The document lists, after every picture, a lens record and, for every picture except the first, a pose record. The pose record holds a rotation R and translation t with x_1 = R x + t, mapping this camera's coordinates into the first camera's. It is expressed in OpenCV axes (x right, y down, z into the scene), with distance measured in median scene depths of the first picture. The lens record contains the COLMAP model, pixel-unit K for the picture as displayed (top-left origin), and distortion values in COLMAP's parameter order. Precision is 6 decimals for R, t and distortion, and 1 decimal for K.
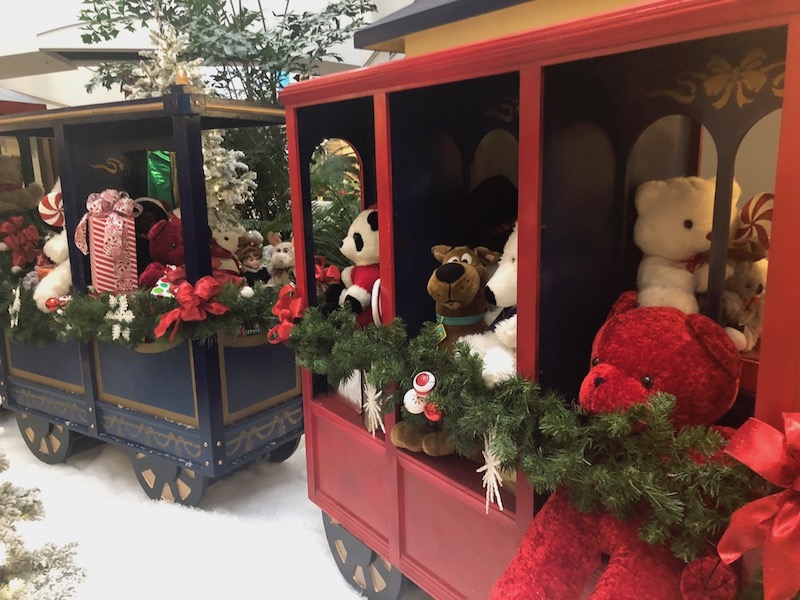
lens RADIAL K [[651.6, 0, 403.4], [0, 651.6, 299.0], [0, 0, 1]] dist [0.000139, -0.008831]
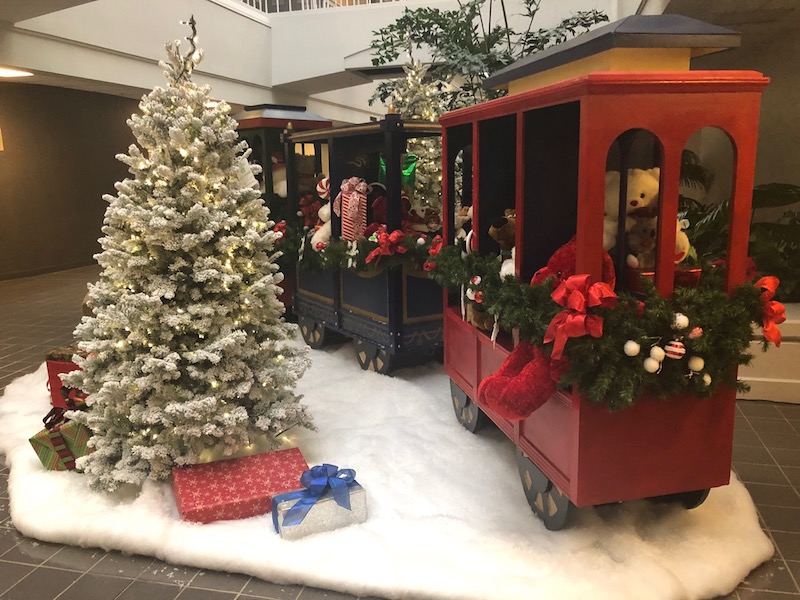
lens RADIAL K [[651.6, 0, 400.4], [0, 651.6, 298.3], [0, 0, 1]] dist [0.000139, -0.008831]
pose [[0.909523, 0.080548, -0.407774, 0.314087], [-0.076085, 0.996731, 0.027182, 0.074598], [0.408630, 0.006302, 0.912678, -0.400861]]
